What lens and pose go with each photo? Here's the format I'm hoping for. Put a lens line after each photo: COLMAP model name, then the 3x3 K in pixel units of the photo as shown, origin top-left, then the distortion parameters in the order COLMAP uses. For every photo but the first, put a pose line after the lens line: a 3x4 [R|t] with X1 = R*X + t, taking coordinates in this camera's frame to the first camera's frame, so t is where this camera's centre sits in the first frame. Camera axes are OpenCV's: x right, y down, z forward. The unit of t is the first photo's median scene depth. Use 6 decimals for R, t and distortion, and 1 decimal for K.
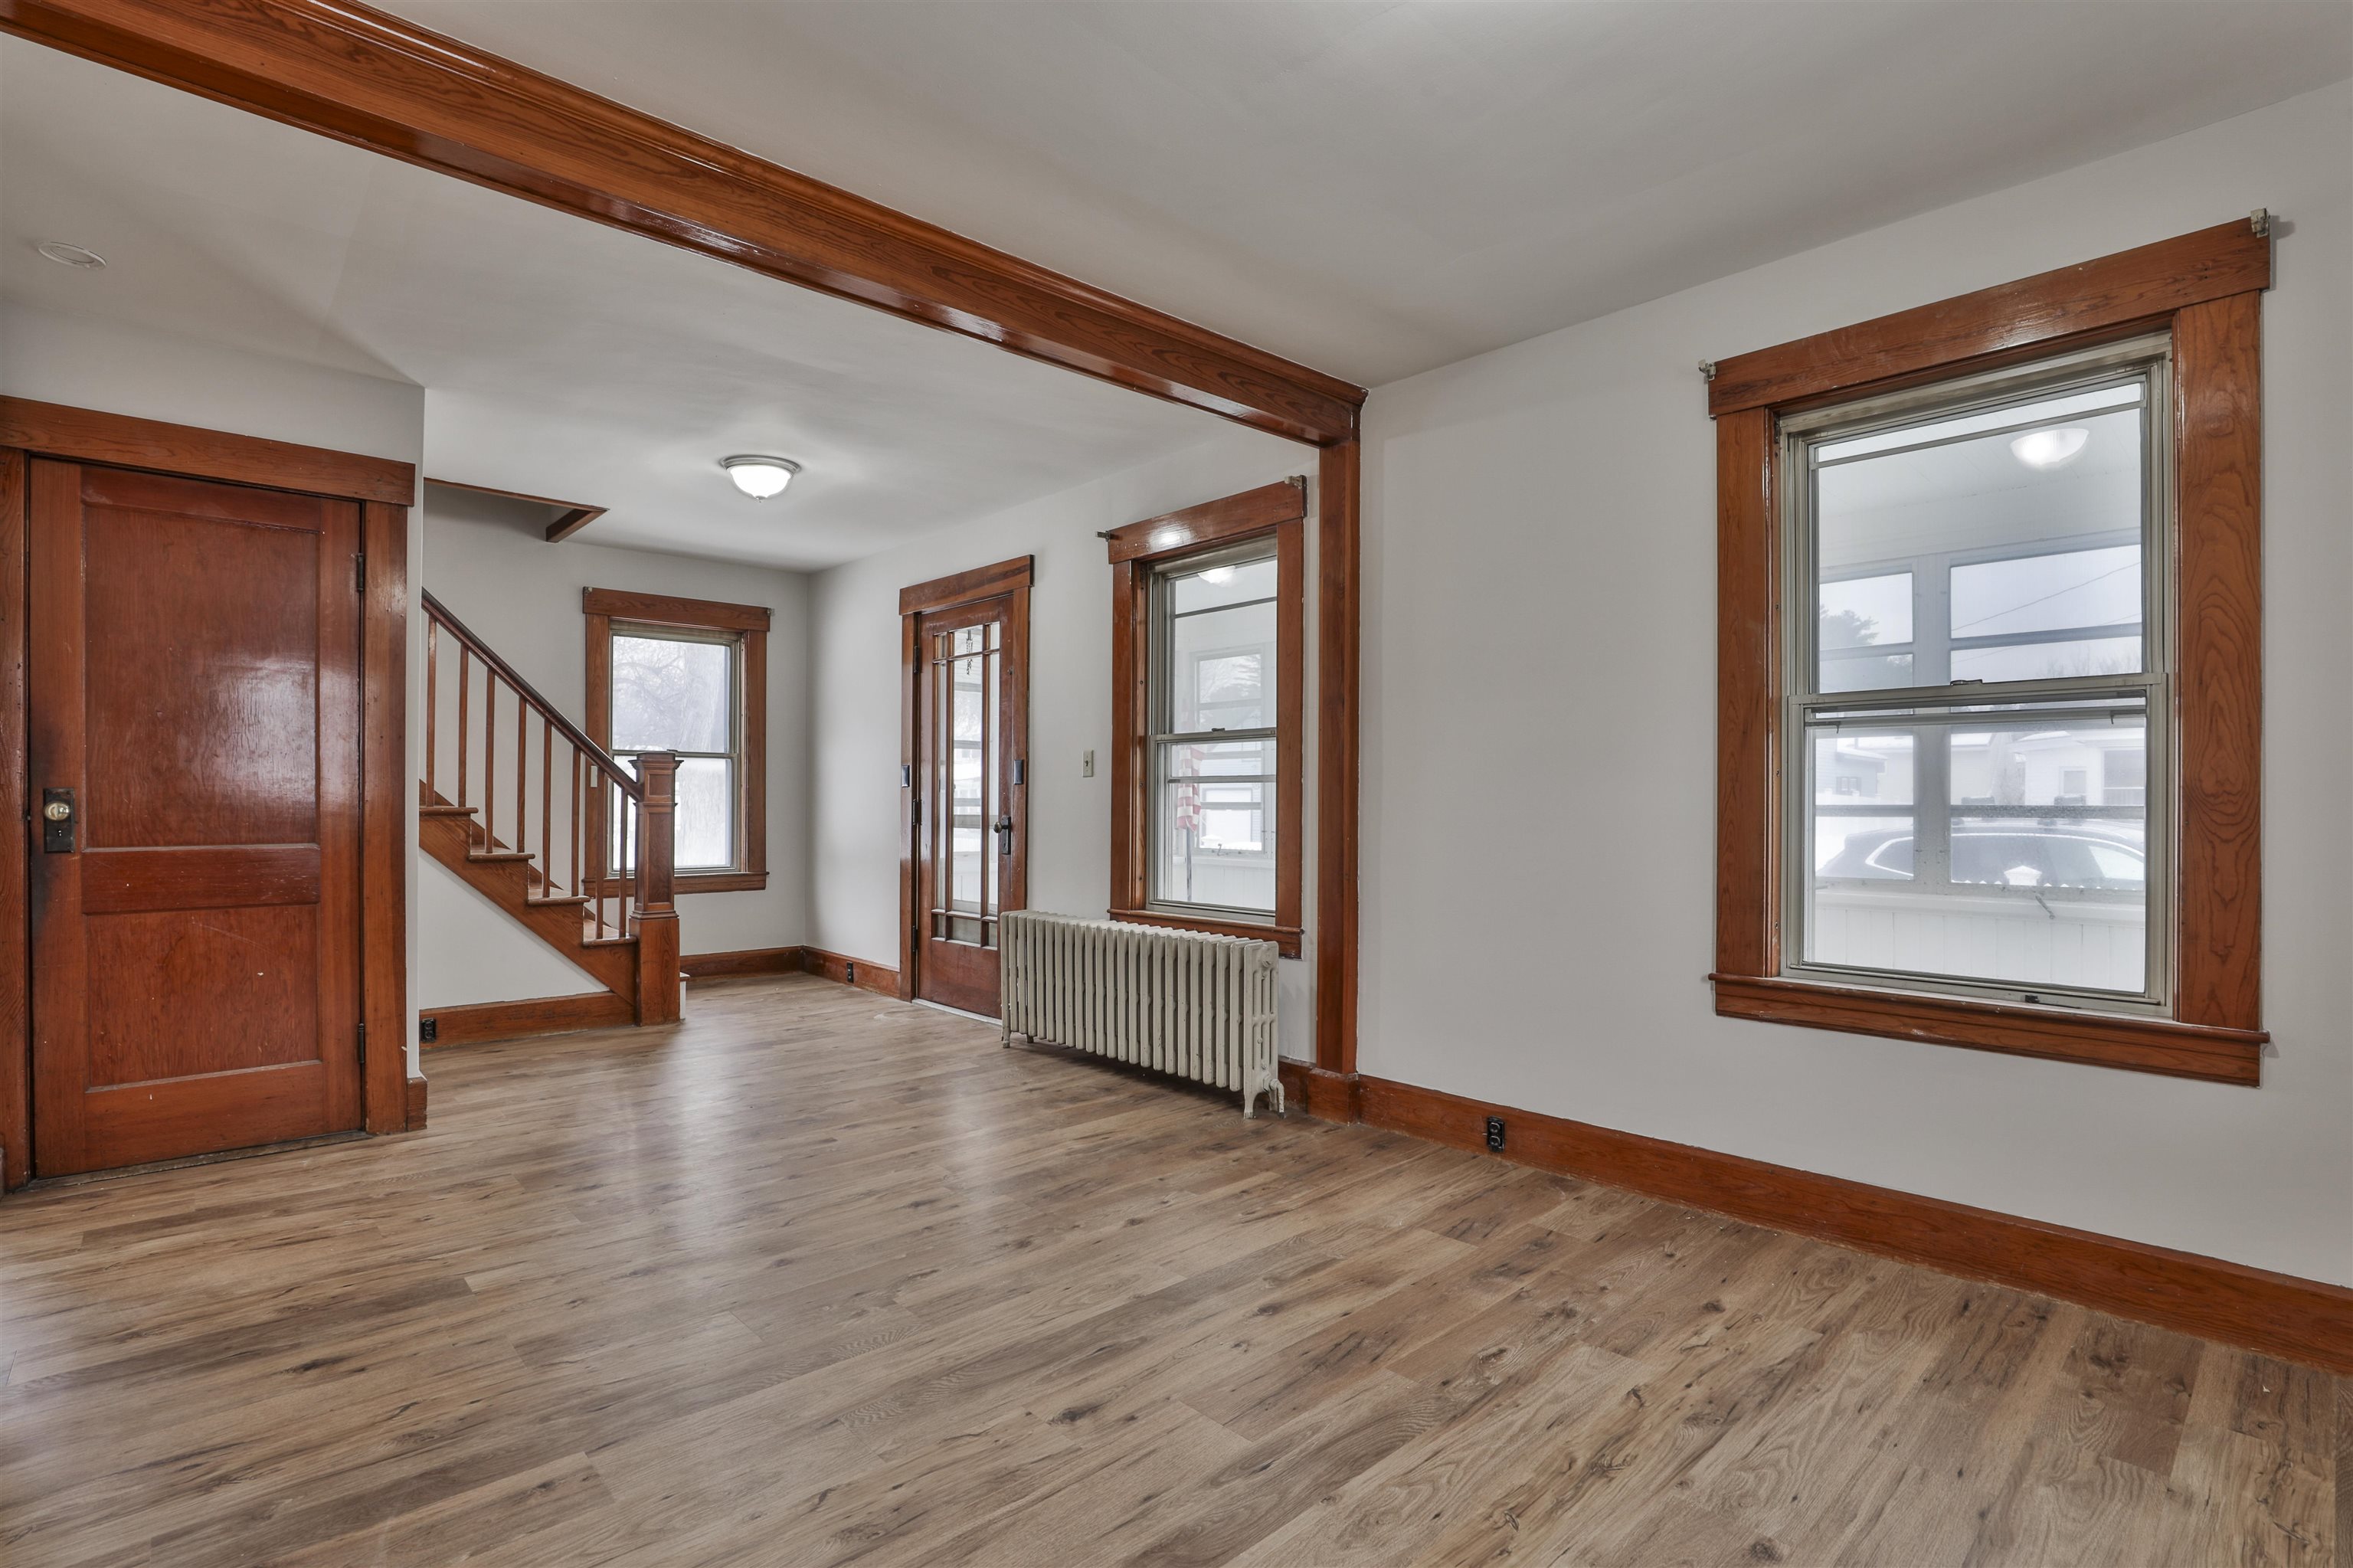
lens RADIAL K [[1097.2, 0, 1186.7], [0, 1097.2, 802.9], [0, 0, 1]] dist [-0.045629, 0.012204]
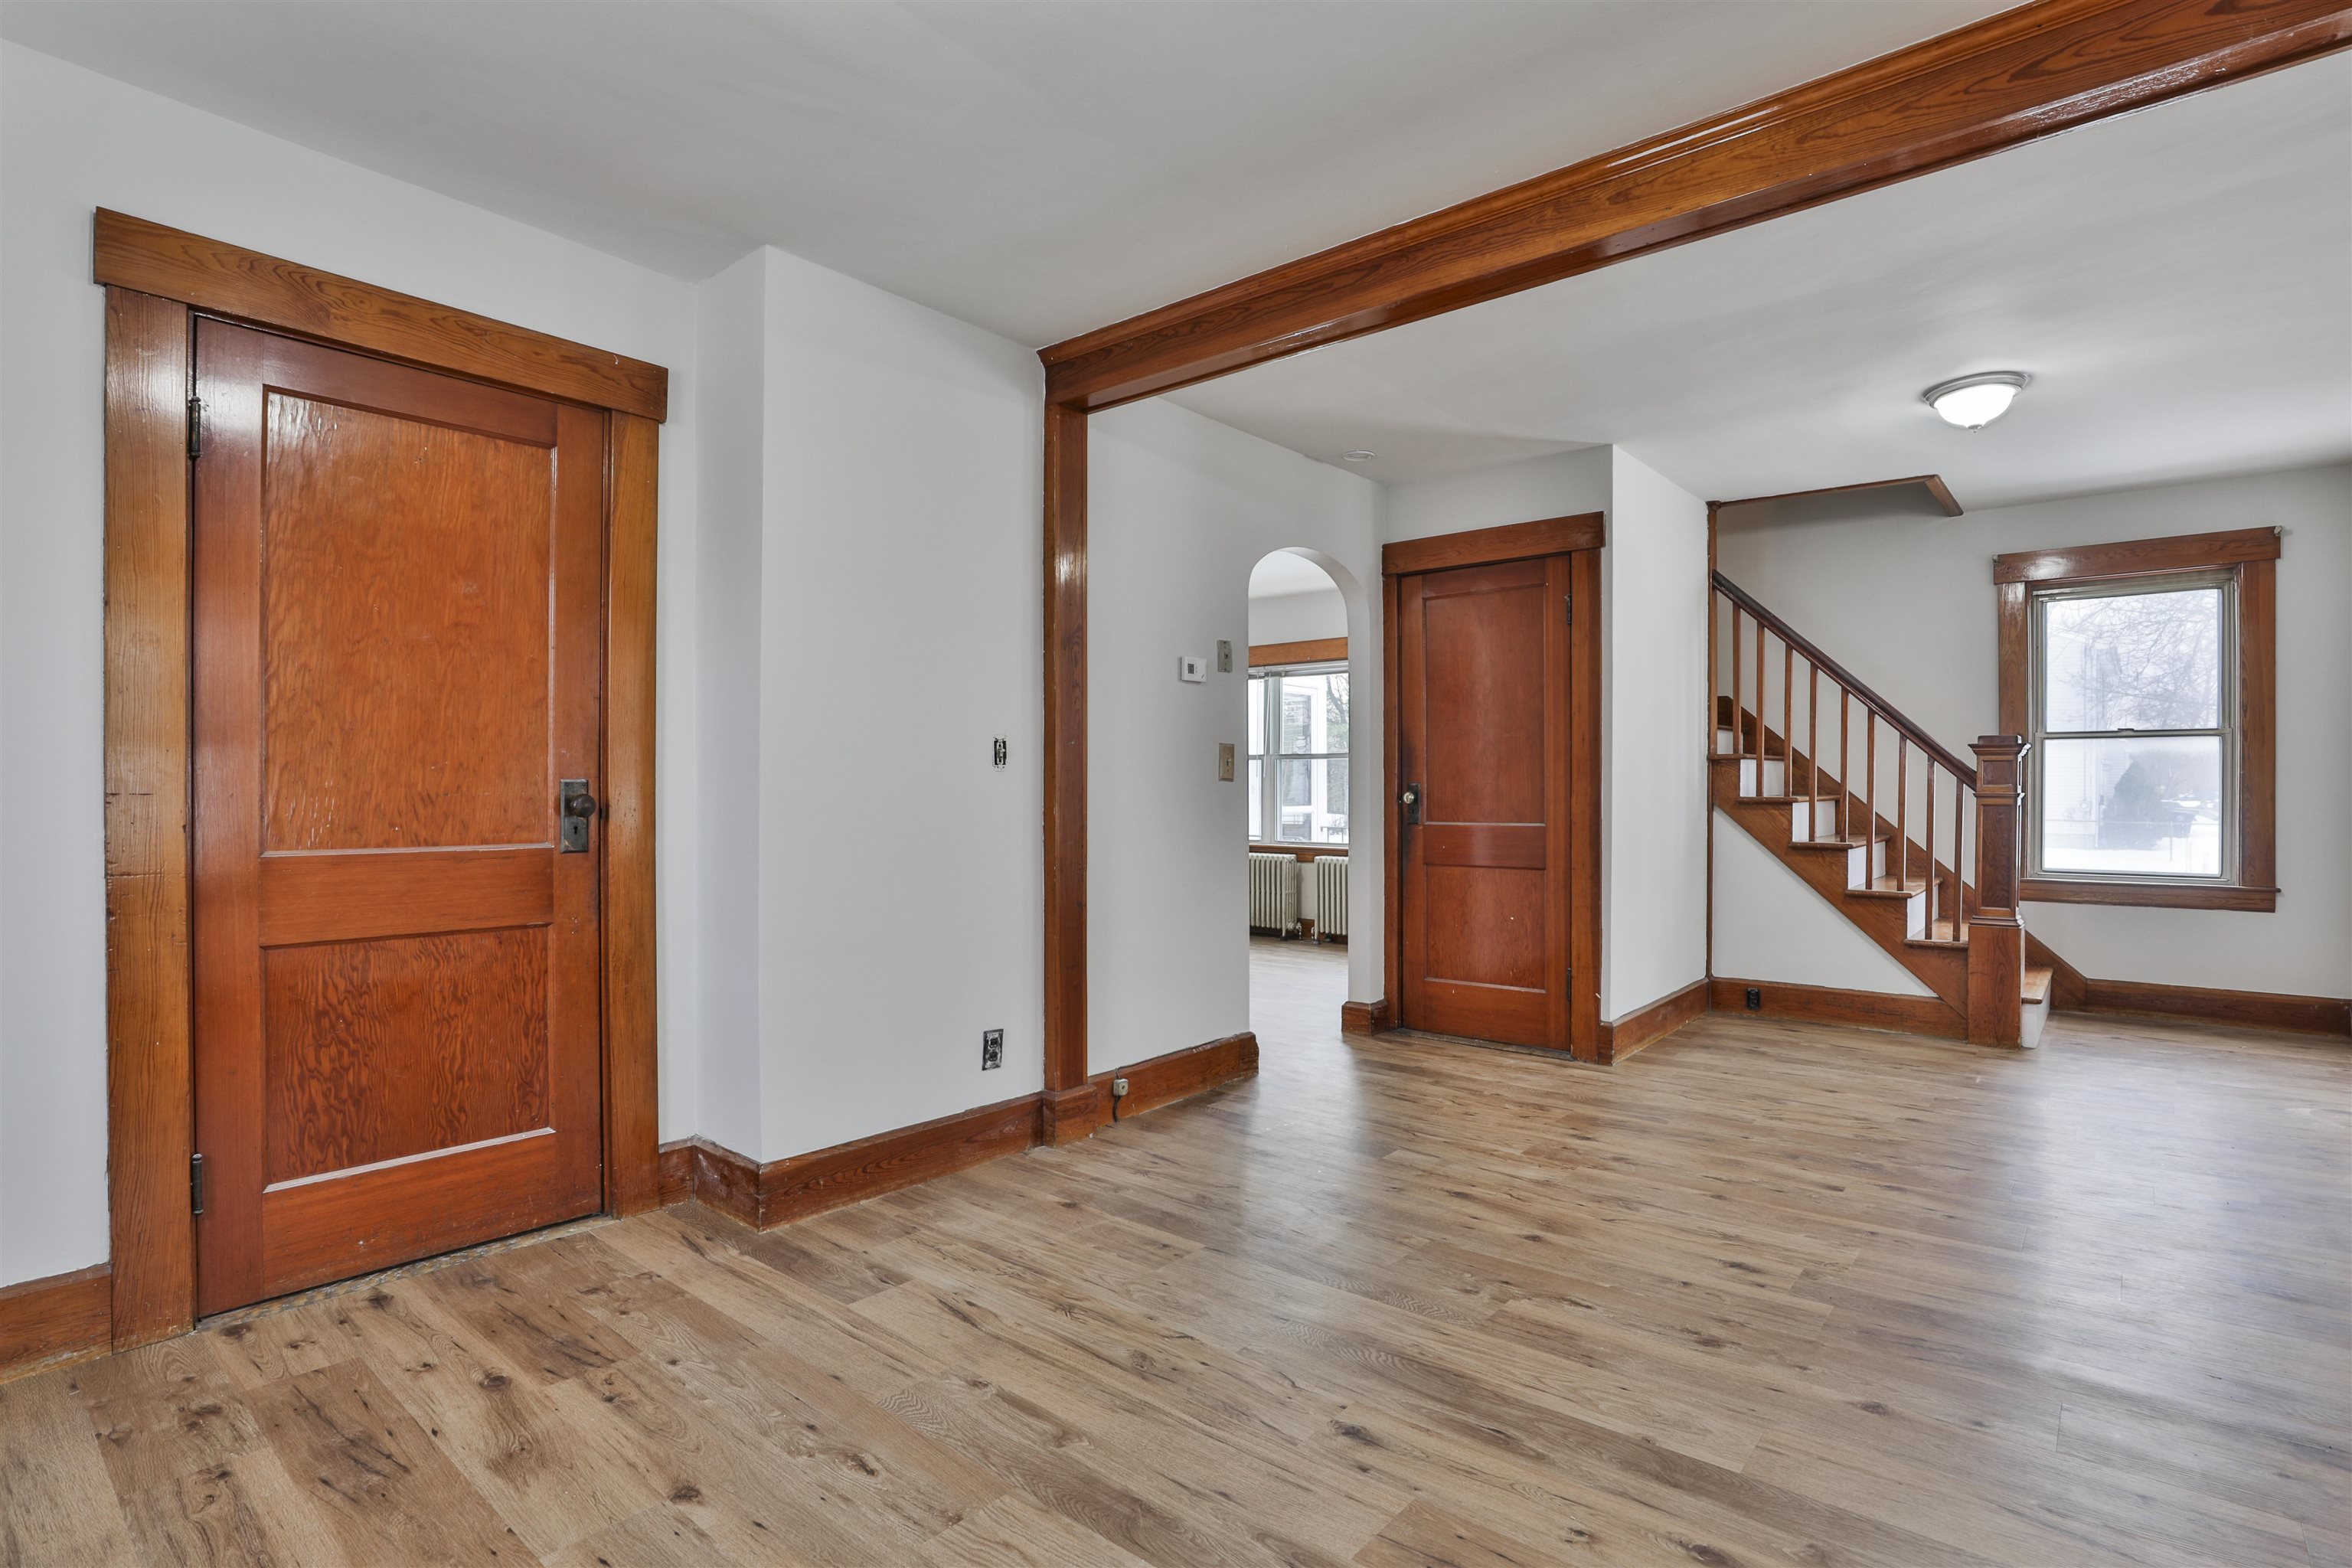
lens RADIAL K [[1096.7, 0, 1198.2], [0, 1096.7, 794.0], [0, 0, 1]] dist [-0.045629, 0.012204]
pose [[0.153103, 0.002026, -0.988208, 0.490641], [-0.001584, 0.999997, 0.001805, 0.000427], [0.988209, 0.001289, 0.153105, 0.432245]]
